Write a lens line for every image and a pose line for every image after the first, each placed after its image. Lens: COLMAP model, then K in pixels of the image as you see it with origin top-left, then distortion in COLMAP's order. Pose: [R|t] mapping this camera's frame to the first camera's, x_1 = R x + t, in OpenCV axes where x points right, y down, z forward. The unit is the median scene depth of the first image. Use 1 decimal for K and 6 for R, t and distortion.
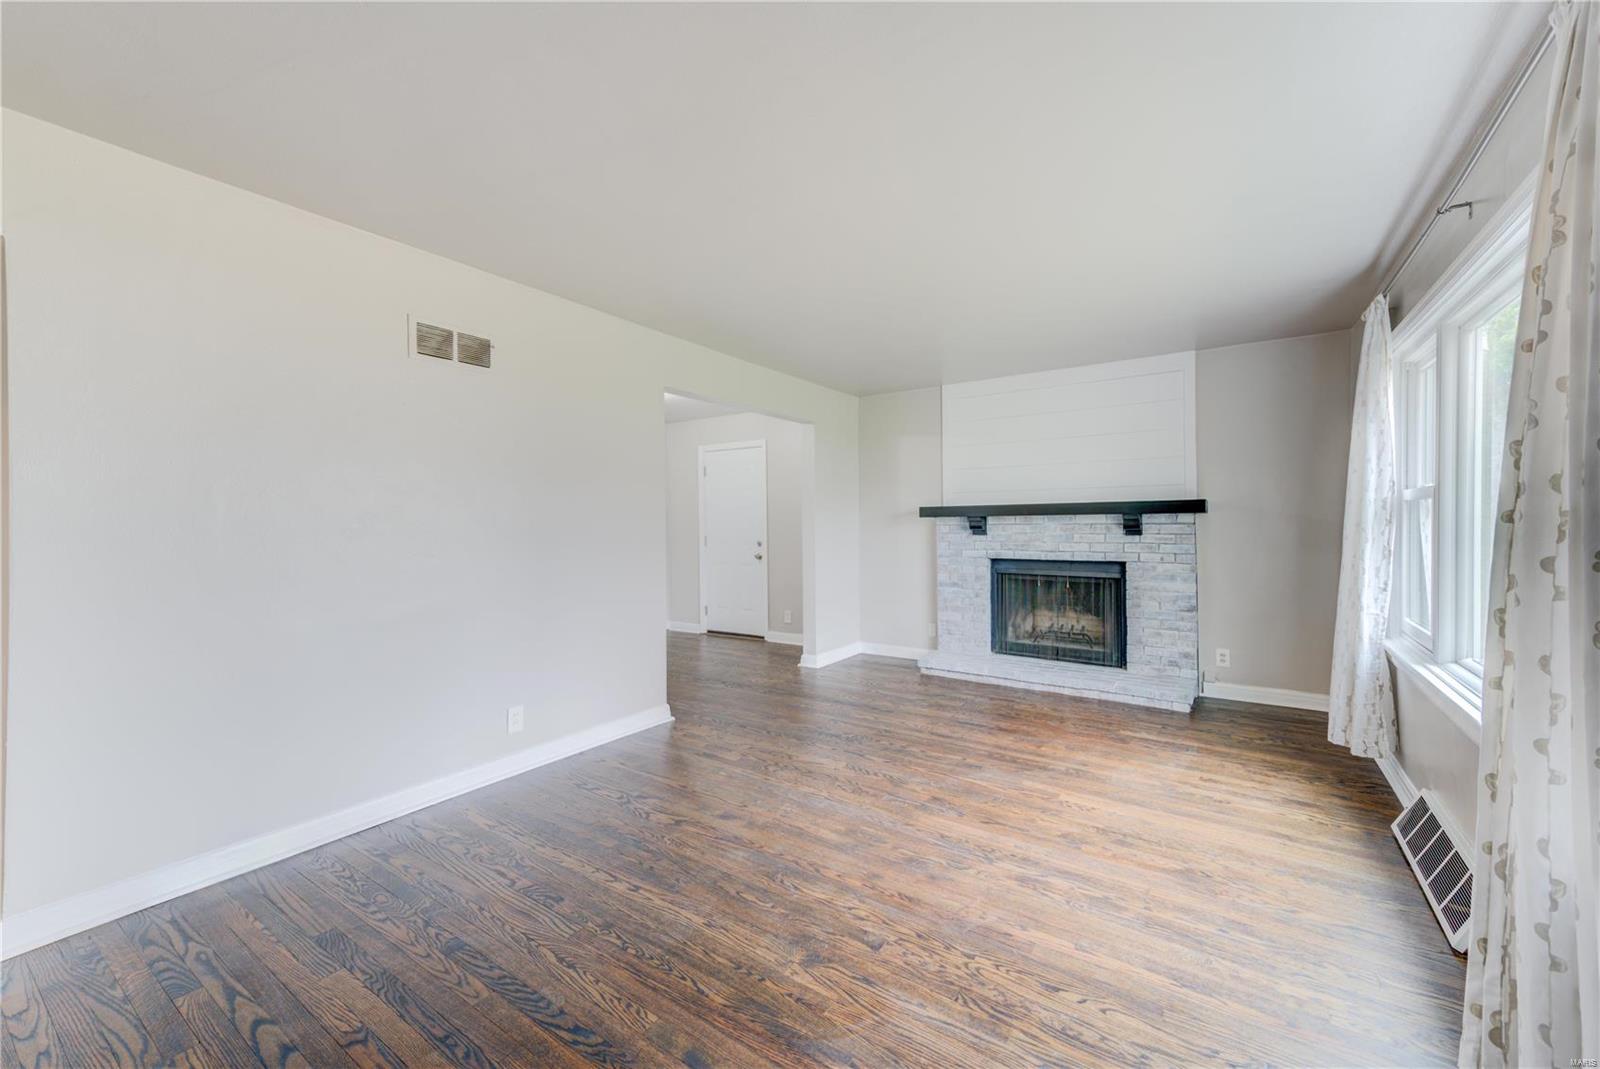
lens RADIAL K [[642.8, 0, 772.0], [0, 642.8, 520.3], [0, 0, 1]] dist [0.025941, -0.000005]
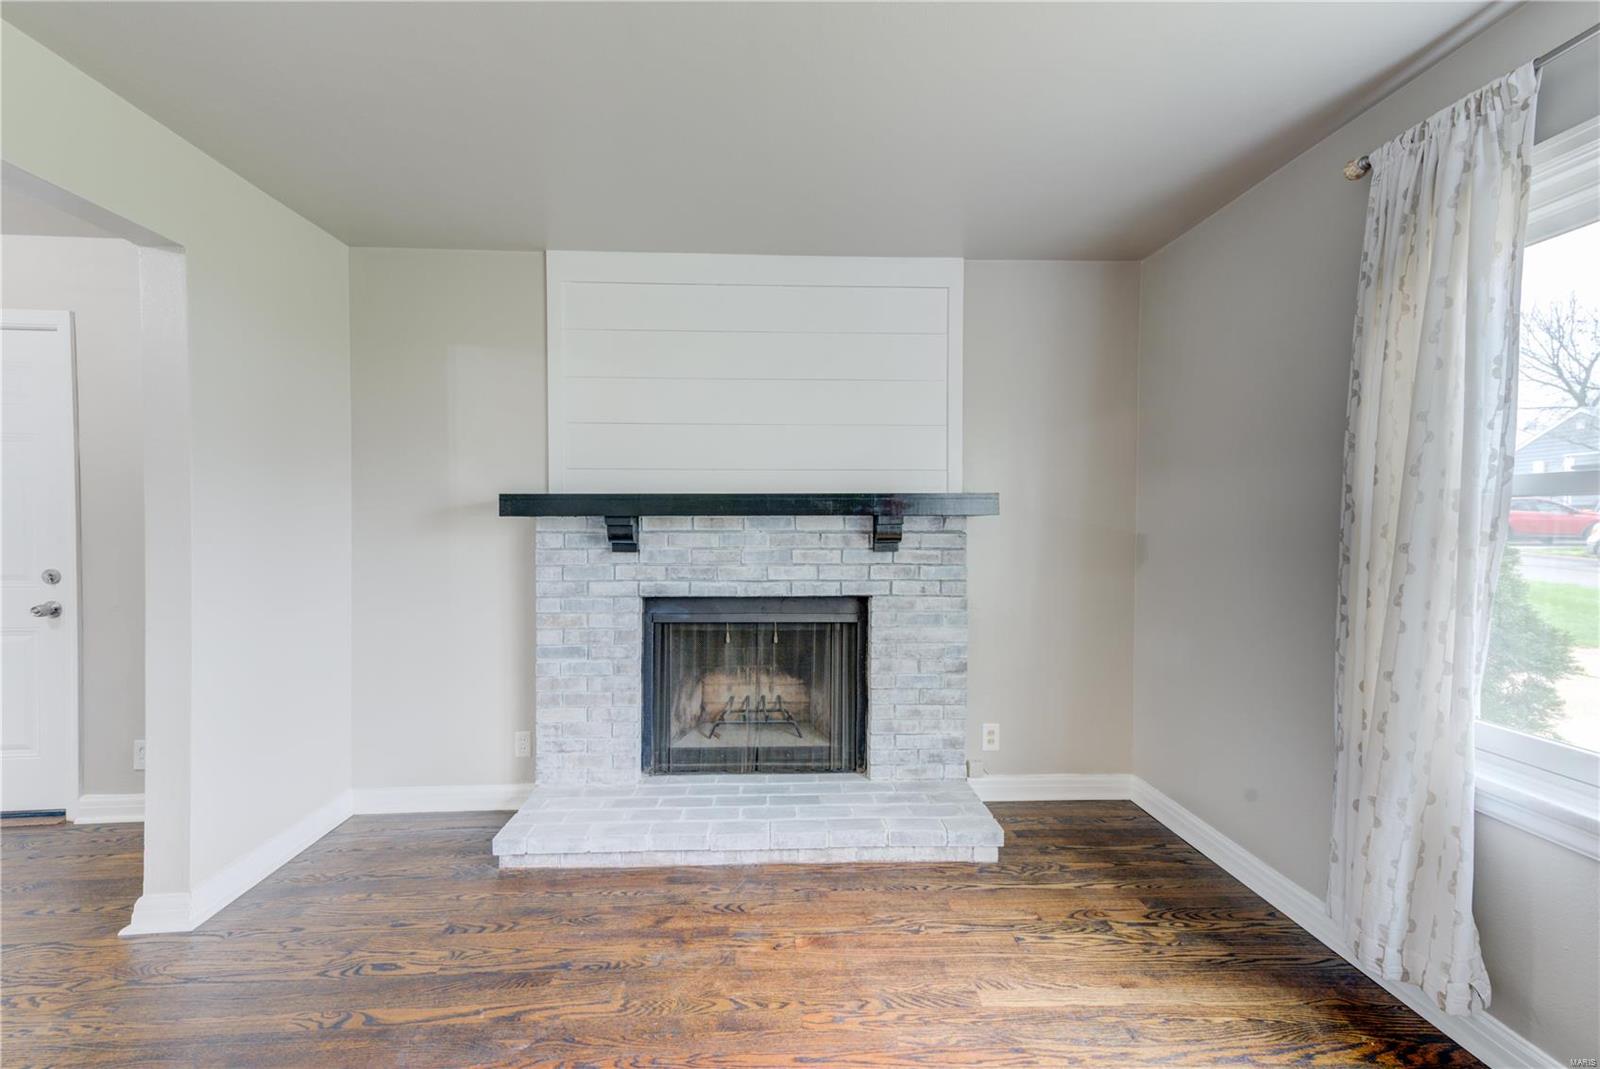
lens RADIAL K [[628.6, 0, 775.0], [0, 628.6, 528.5], [0, 0, 1]] dist [0.024587, 0.000017]
pose [[0.786261, 0.000481, 0.617894, 0.117929], [-0.010950, 0.999854, 0.013154, -0.004210], [-0.617797, -0.017109, 0.786151, 0.585990]]
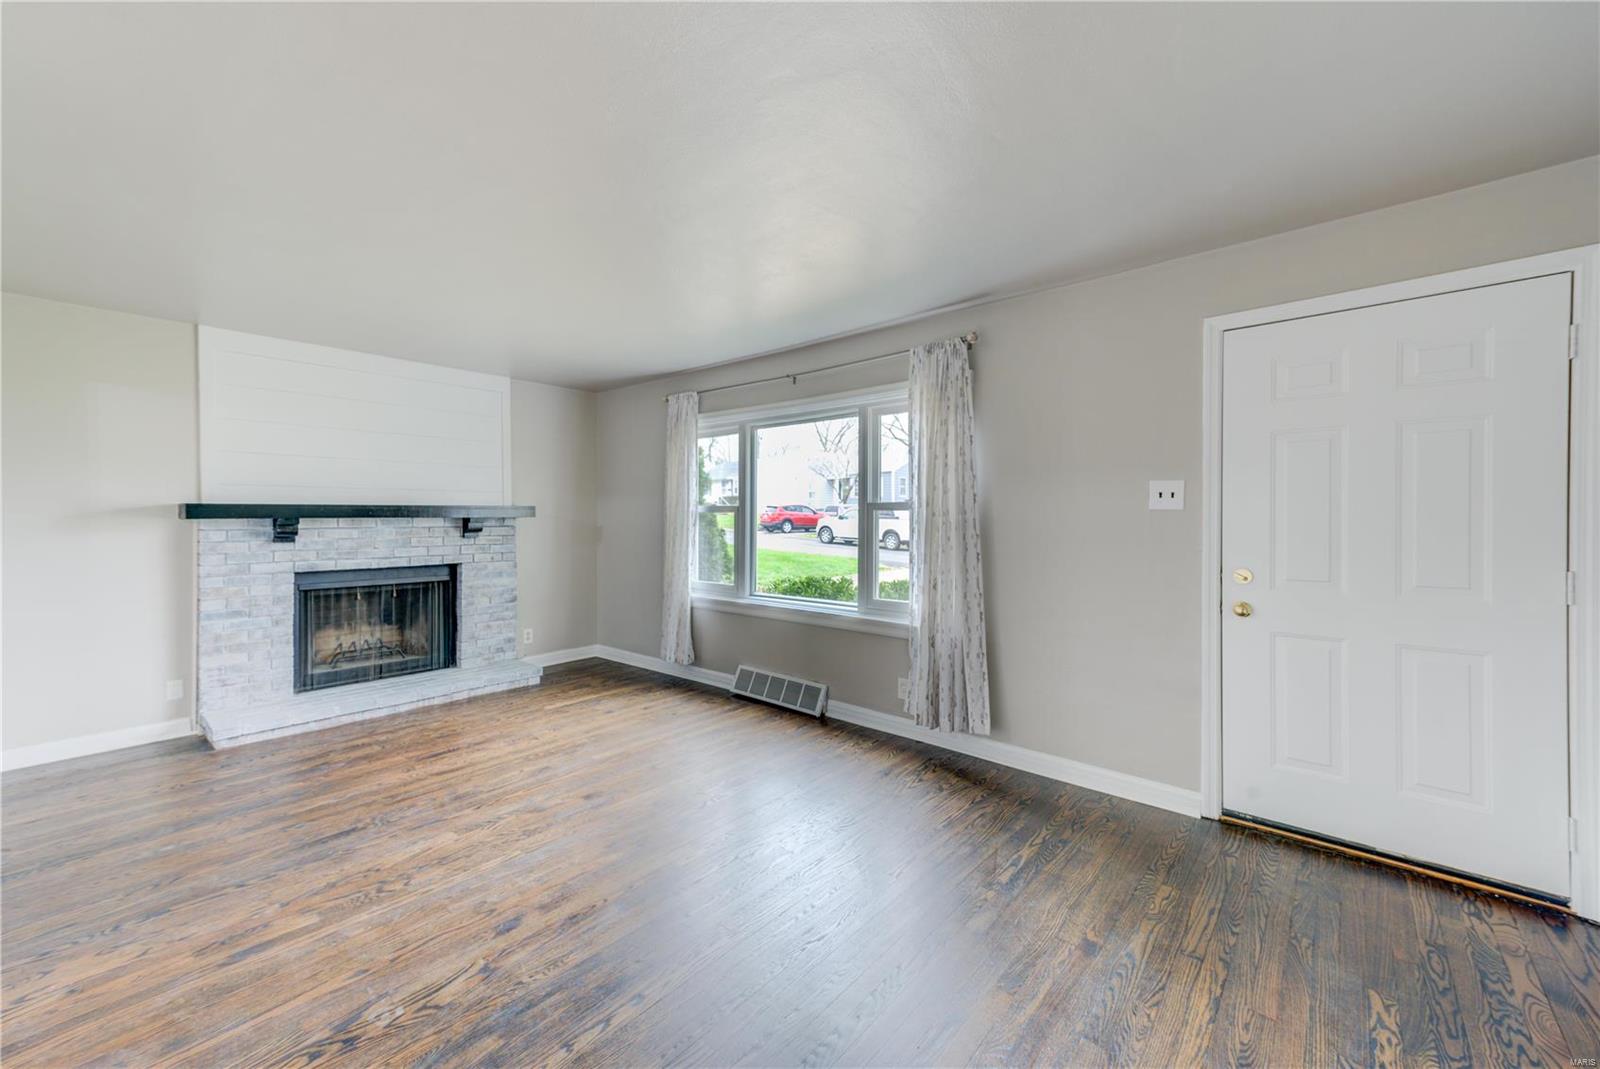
lens RADIAL K [[660.1, 0, 829.4], [0, 660.1, 522.7], [0, 0, 1]] dist [0.026026, -0.000164]
pose [[0.038469, 0.000091, 0.999260, -0.486712], [-0.002868, 0.999996, 0.000019, -0.003011], [-0.999256, -0.002867, 0.038469, 0.356851]]
